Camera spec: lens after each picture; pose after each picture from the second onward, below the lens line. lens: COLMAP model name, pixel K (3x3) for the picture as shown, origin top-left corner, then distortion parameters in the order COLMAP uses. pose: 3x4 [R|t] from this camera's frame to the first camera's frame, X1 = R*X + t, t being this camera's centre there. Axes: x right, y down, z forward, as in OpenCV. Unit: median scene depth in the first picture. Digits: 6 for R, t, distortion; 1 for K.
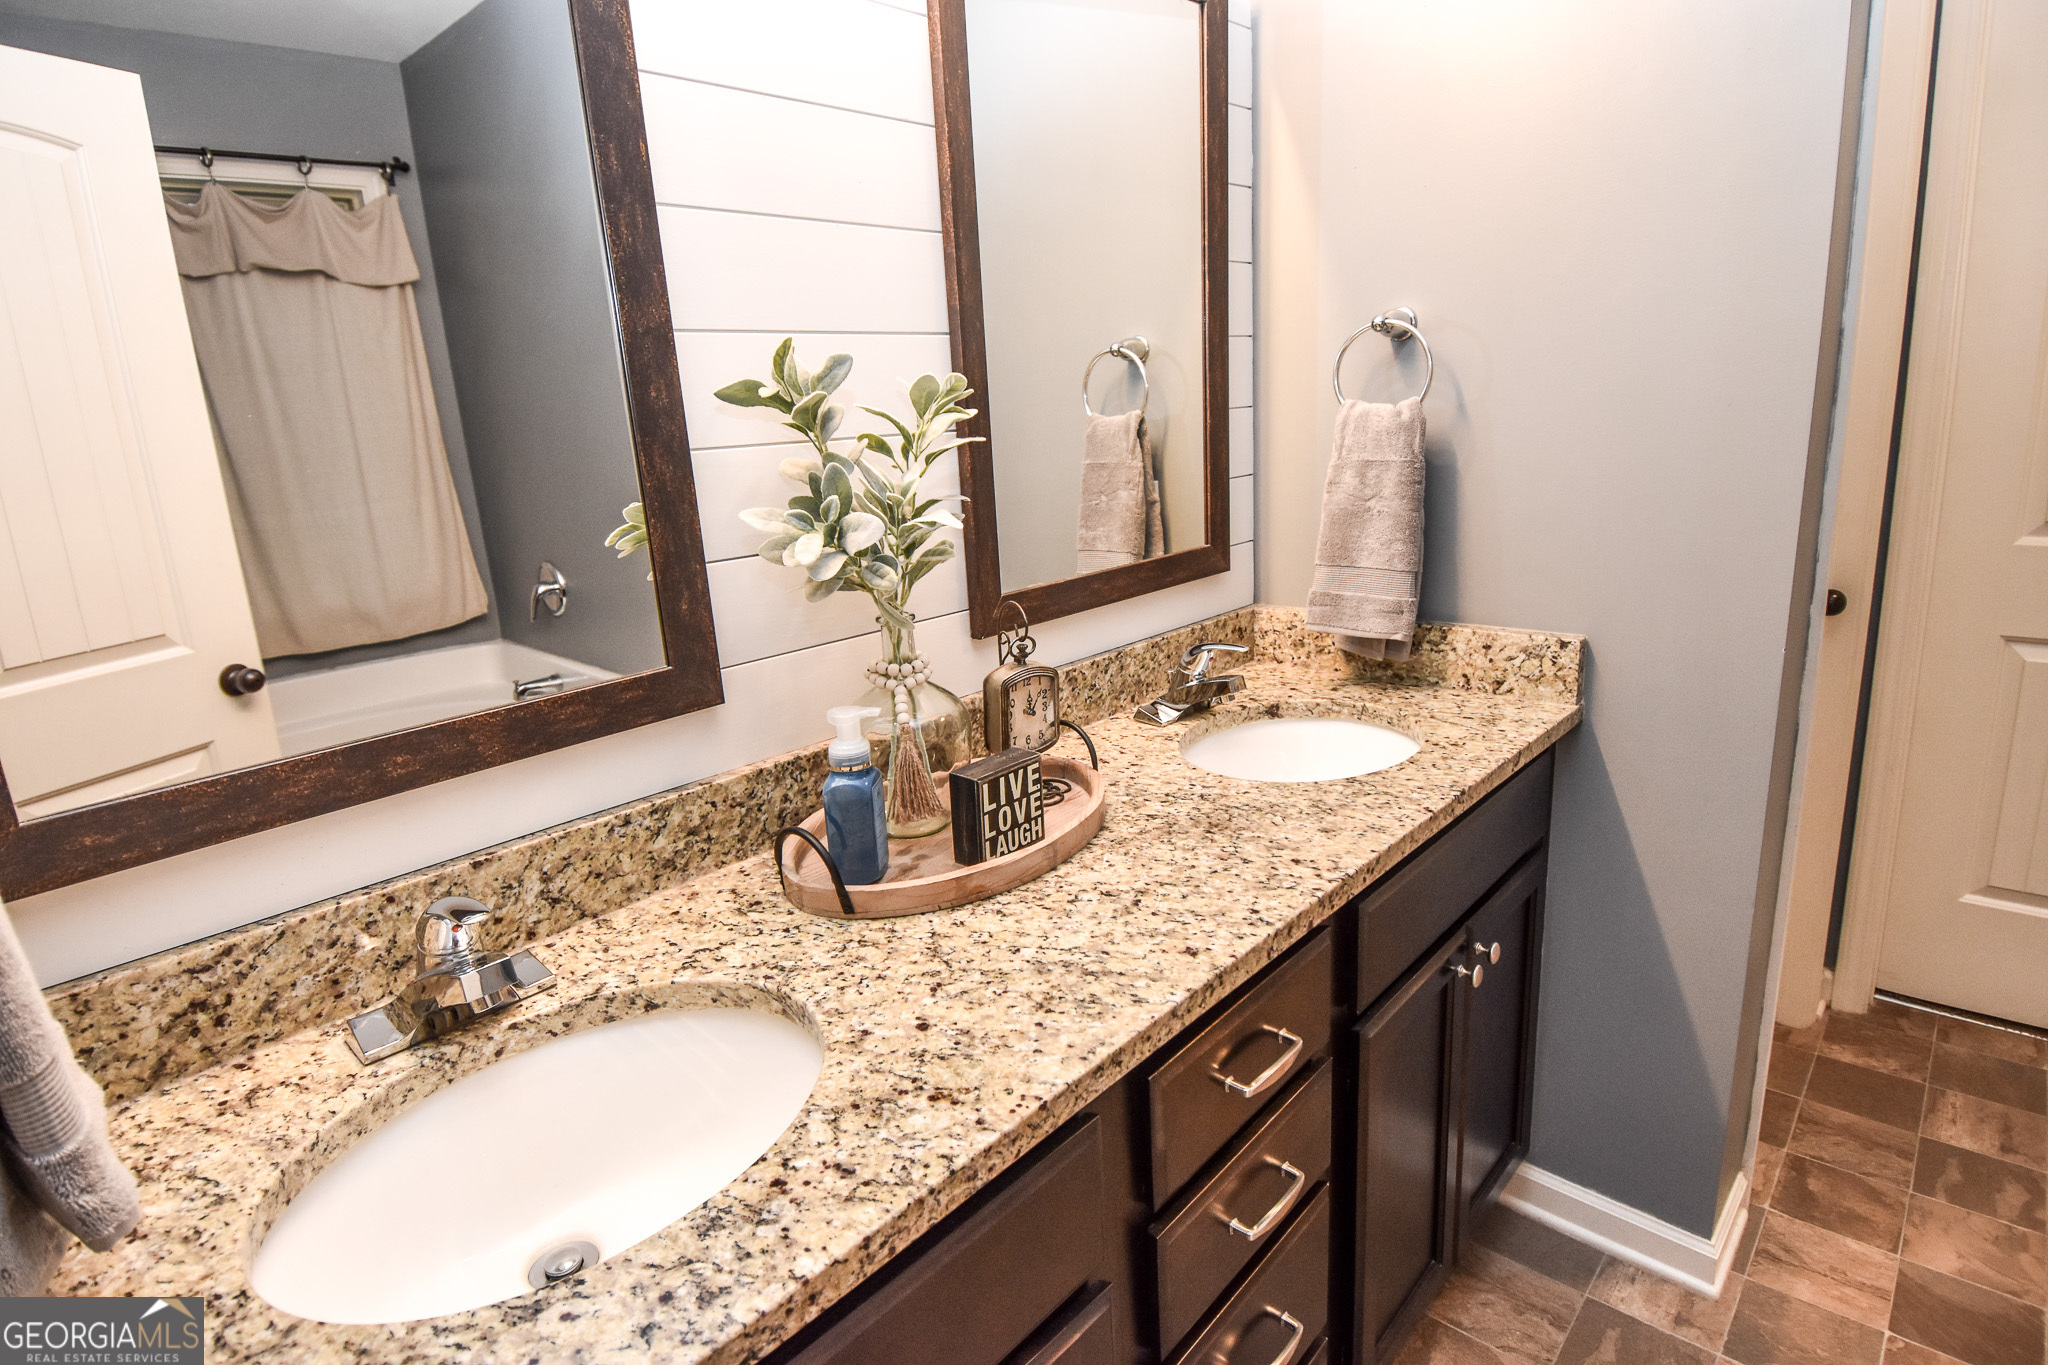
lens RADIAL K [[1079.2, 0, 1014.3], [0, 1079.2, 670.4], [0, 0, 1]] dist [0.054117, -0.062277]
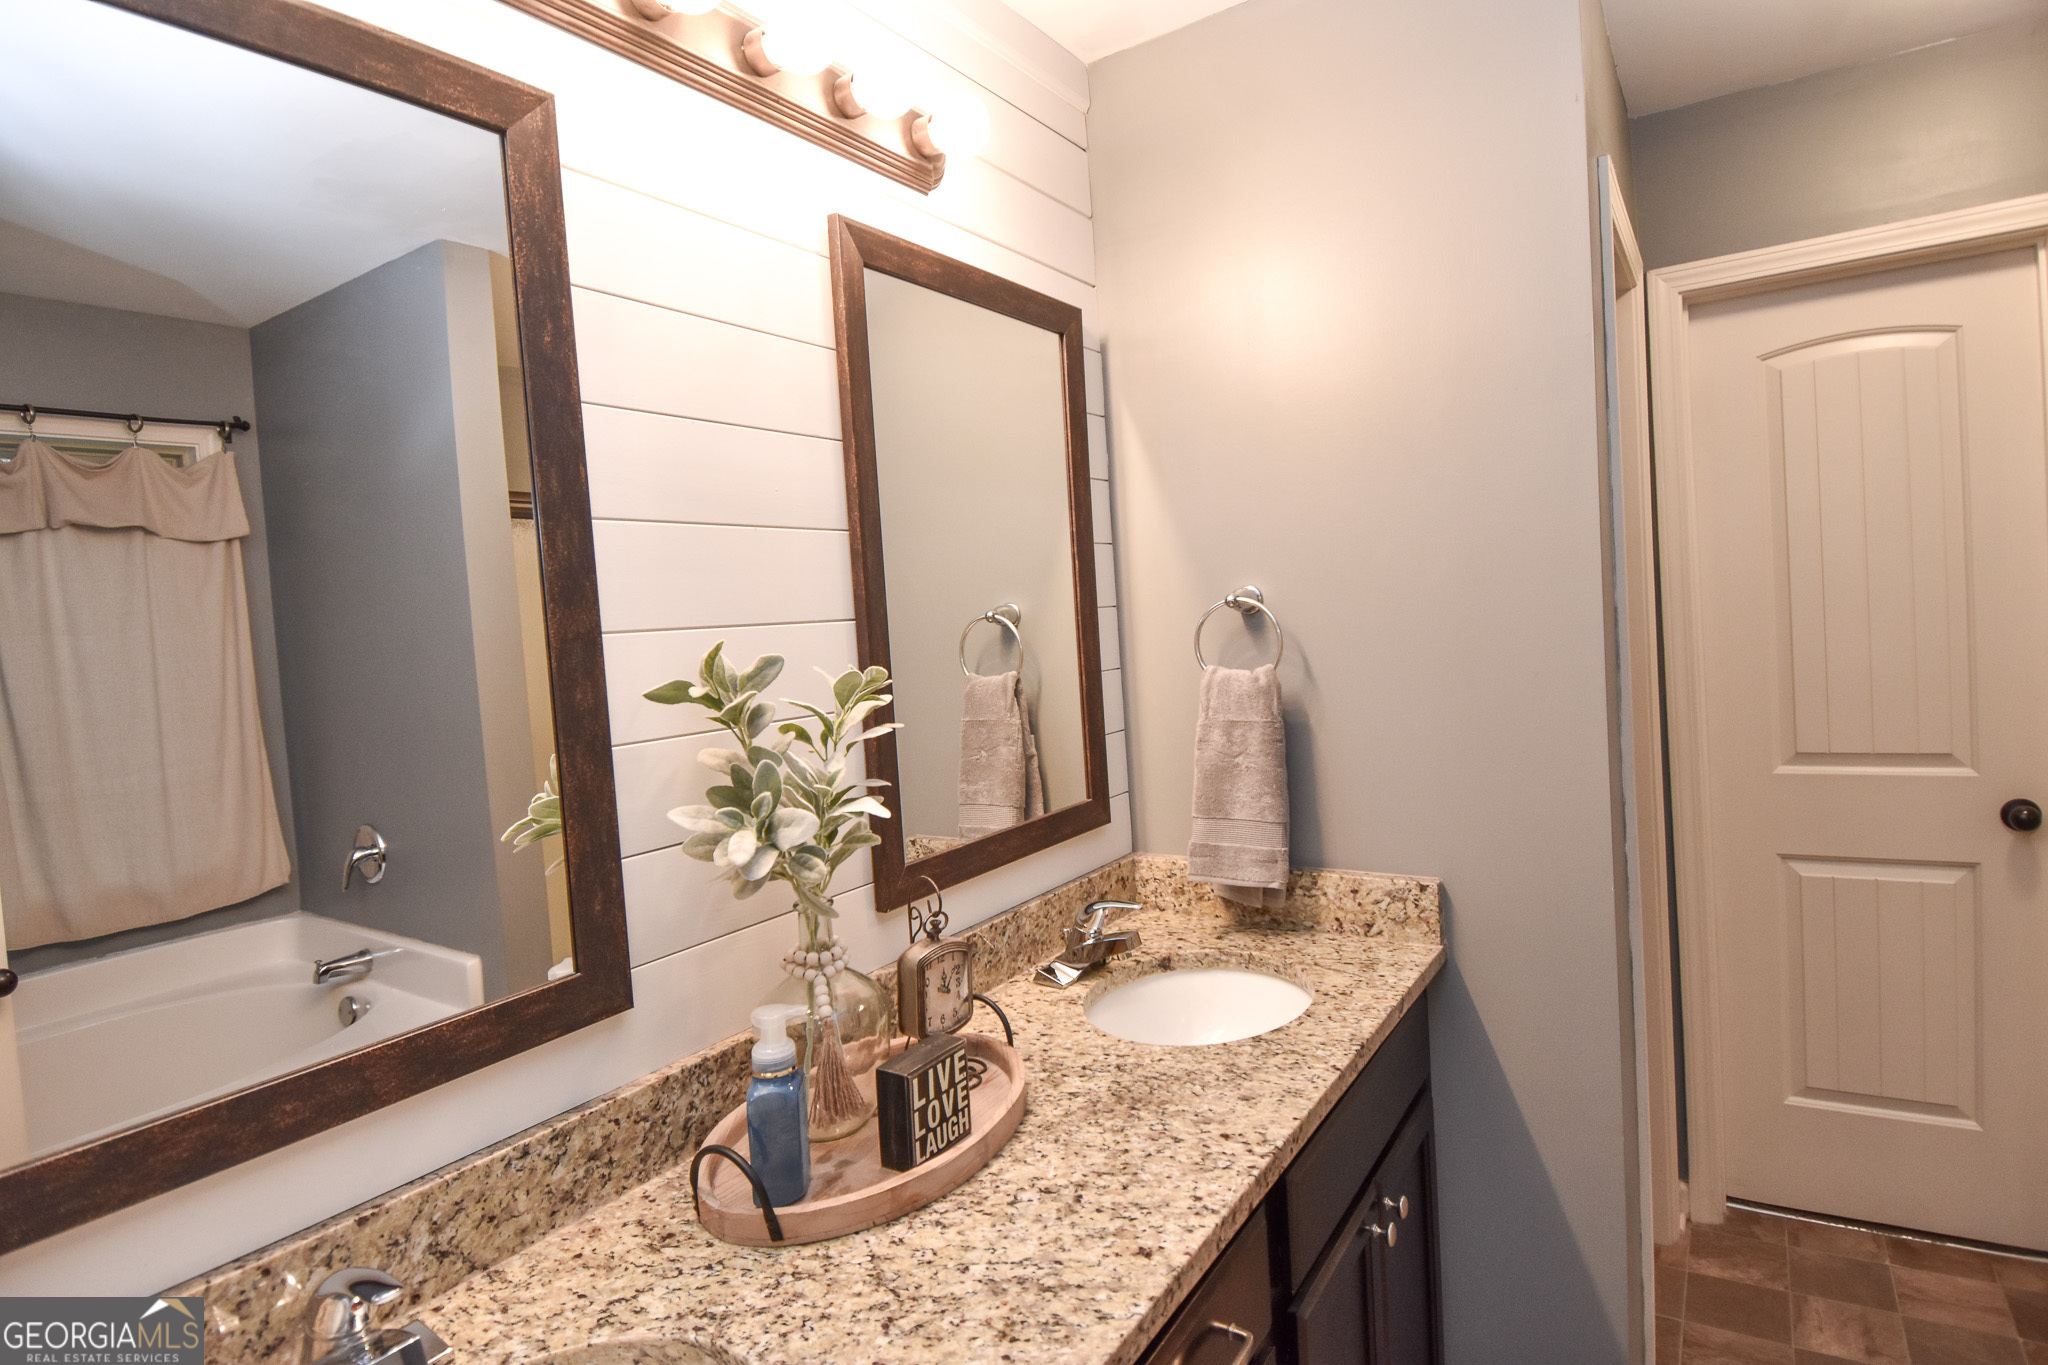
lens RADIAL K [[1085.4, 0, 1019.8], [0, 1085.4, 657.0], [0, 0, 1]] dist [0.053672, -0.065297]
pose [[0.986994, -0.012750, 0.160253, -0.086599], [0.046504, 0.976874, -0.208697, -0.056030], [-0.153886, 0.213435, 0.964761, -0.047140]]
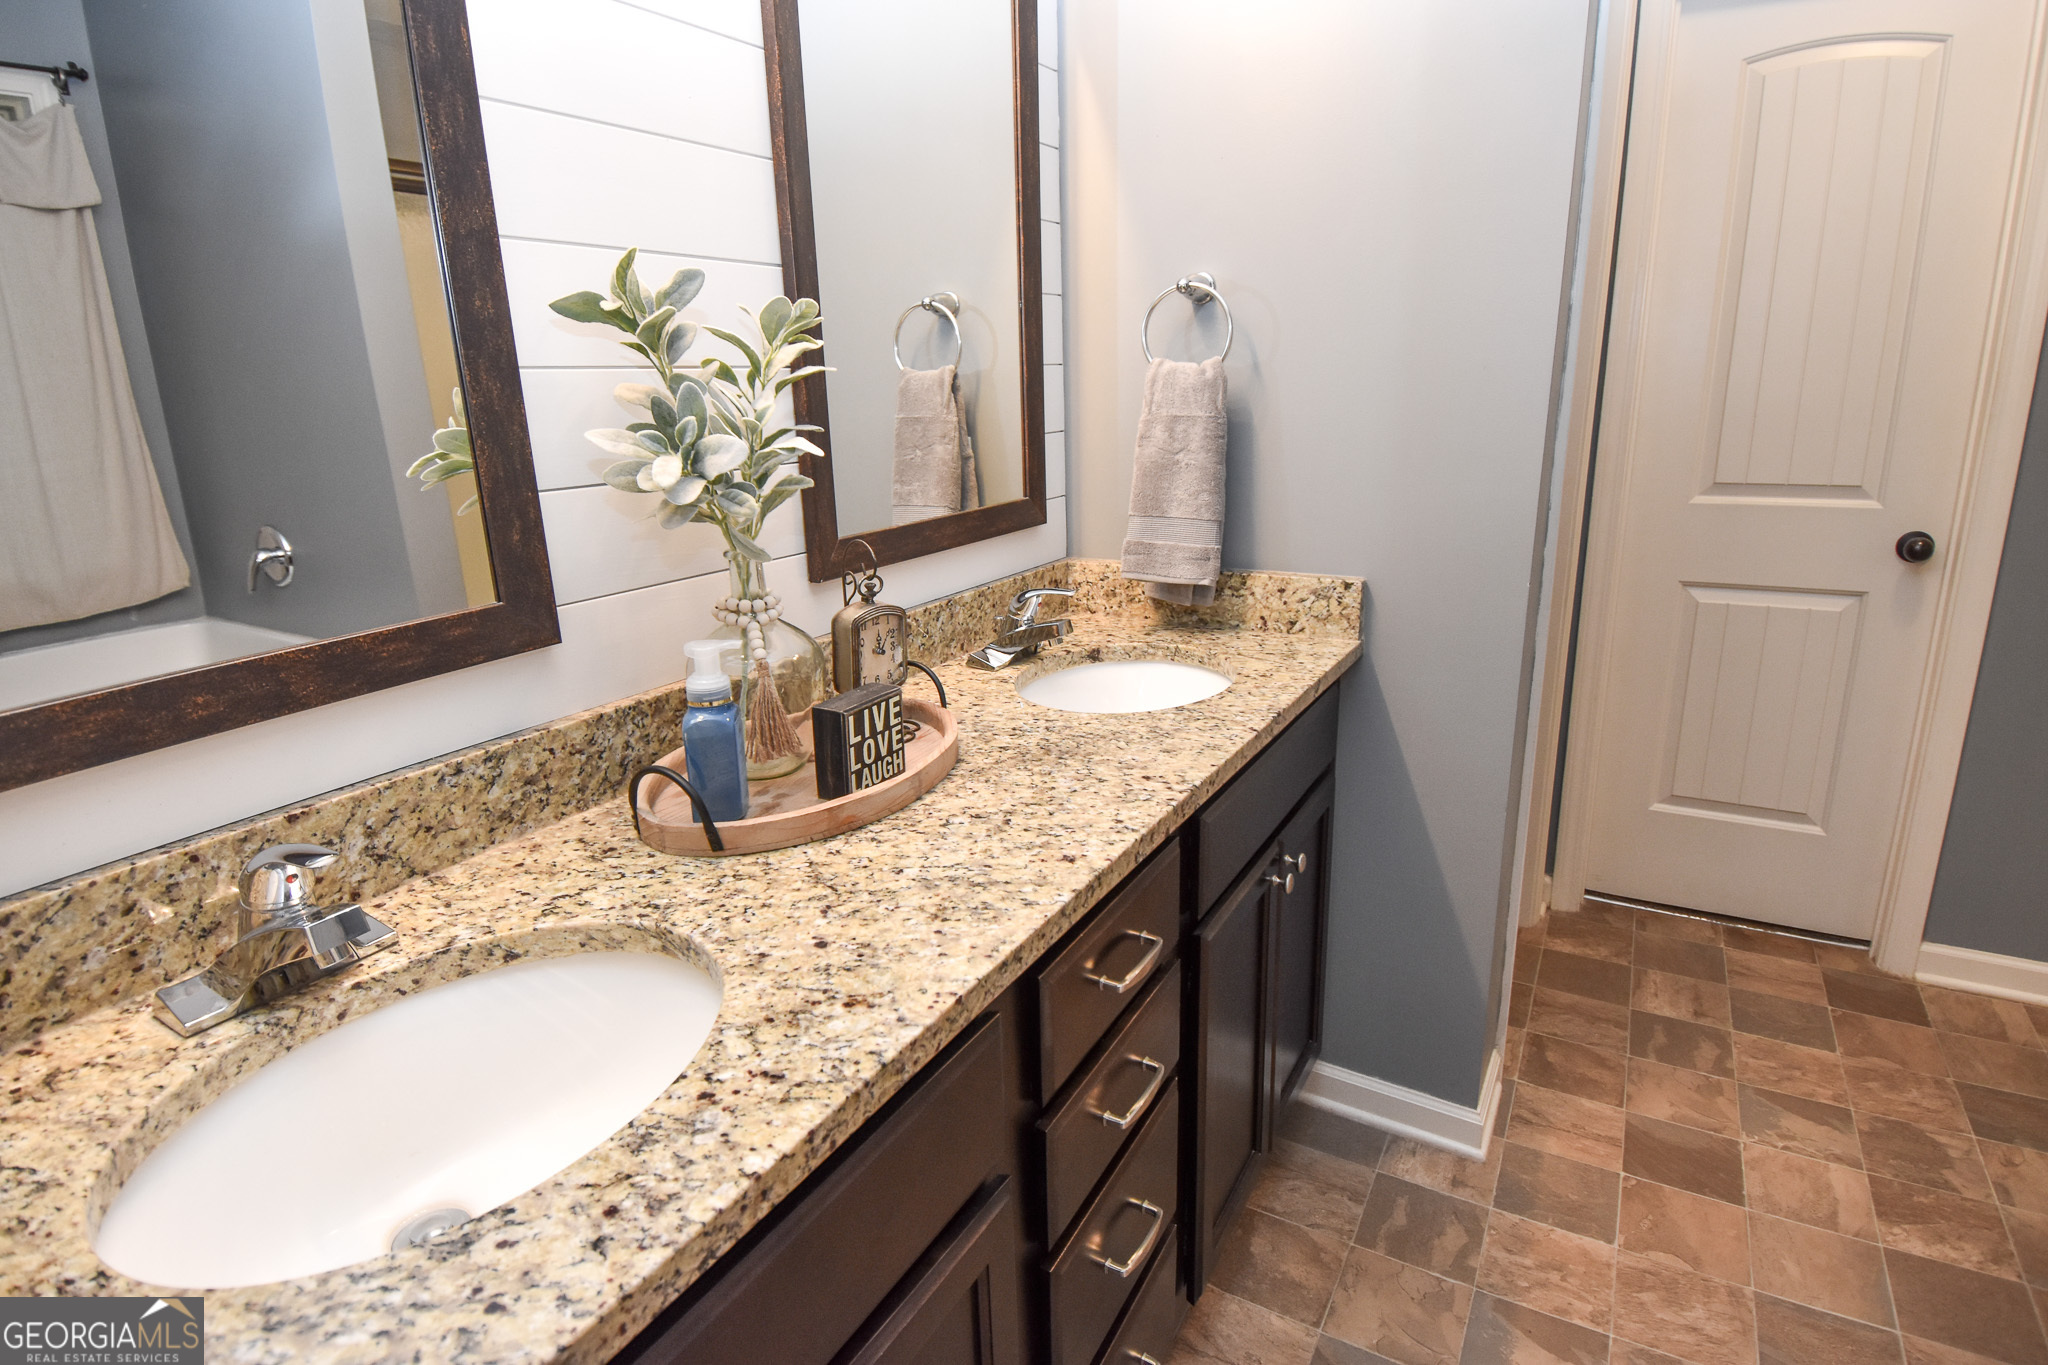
lens RADIAL K [[1081.3, 0, 1021.7], [0, 1081.3, 672.8], [0, 0, 1]] dist [0.055614, -0.063539]
pose [[0.975046, -0.028505, 0.220164, -0.091764], [0.025013, 0.999513, 0.018633, 0.050761], [-0.220588, -0.012661, 0.975285, -0.007629]]
